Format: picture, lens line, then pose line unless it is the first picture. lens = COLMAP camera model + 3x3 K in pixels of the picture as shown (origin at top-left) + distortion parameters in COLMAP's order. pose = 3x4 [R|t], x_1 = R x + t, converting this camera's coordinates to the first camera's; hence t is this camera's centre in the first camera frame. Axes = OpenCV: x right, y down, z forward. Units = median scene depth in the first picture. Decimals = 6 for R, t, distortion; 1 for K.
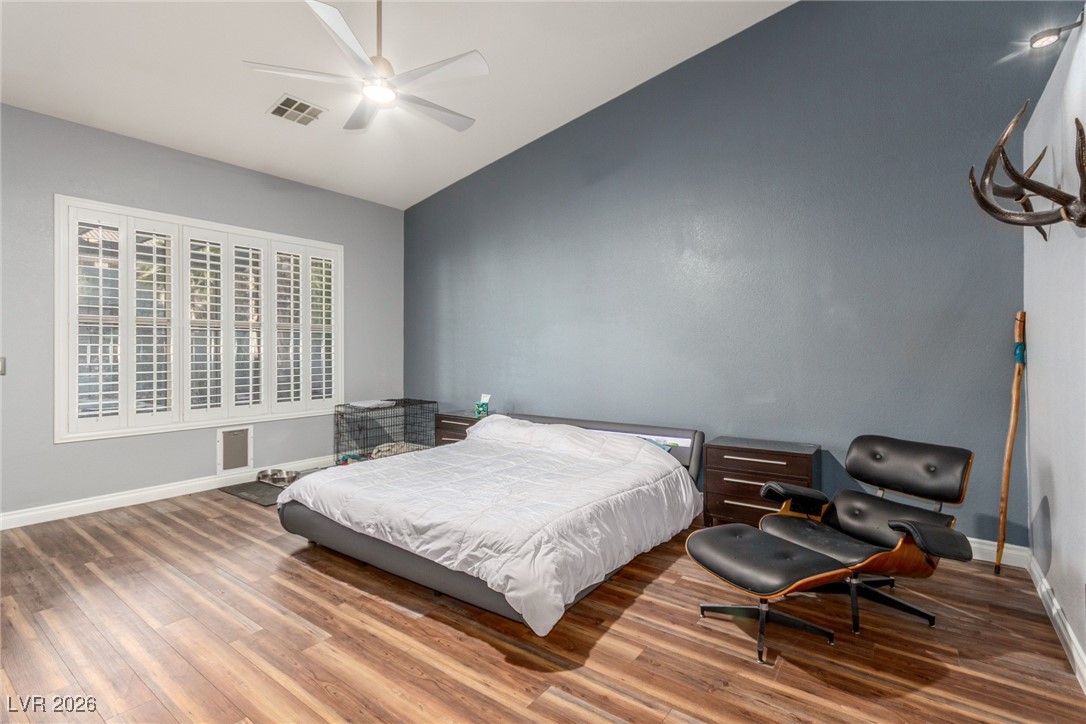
lens RADIAL K [[505.8, 0, 550.3], [0, 505.8, 354.5], [0, 0, 1]] dist [0.001717, 0.000117]
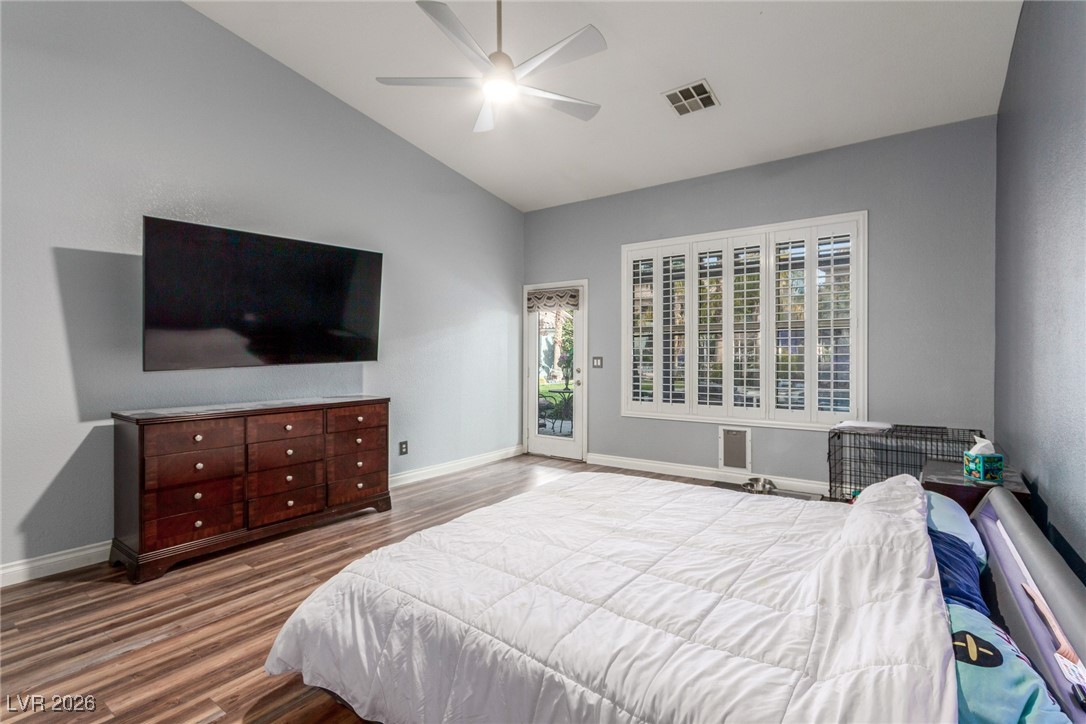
lens RADIAL K [[504.9, 0, 574.9], [0, 504.9, 360.9], [0, 0, 1]] dist [0.002681, 0.000042]
pose [[0.046450, 0.013434, -0.998830, 0.380046], [-0.003748, 0.999905, 0.013274, -0.001724], [0.998914, 0.003127, 0.046496, 0.639425]]
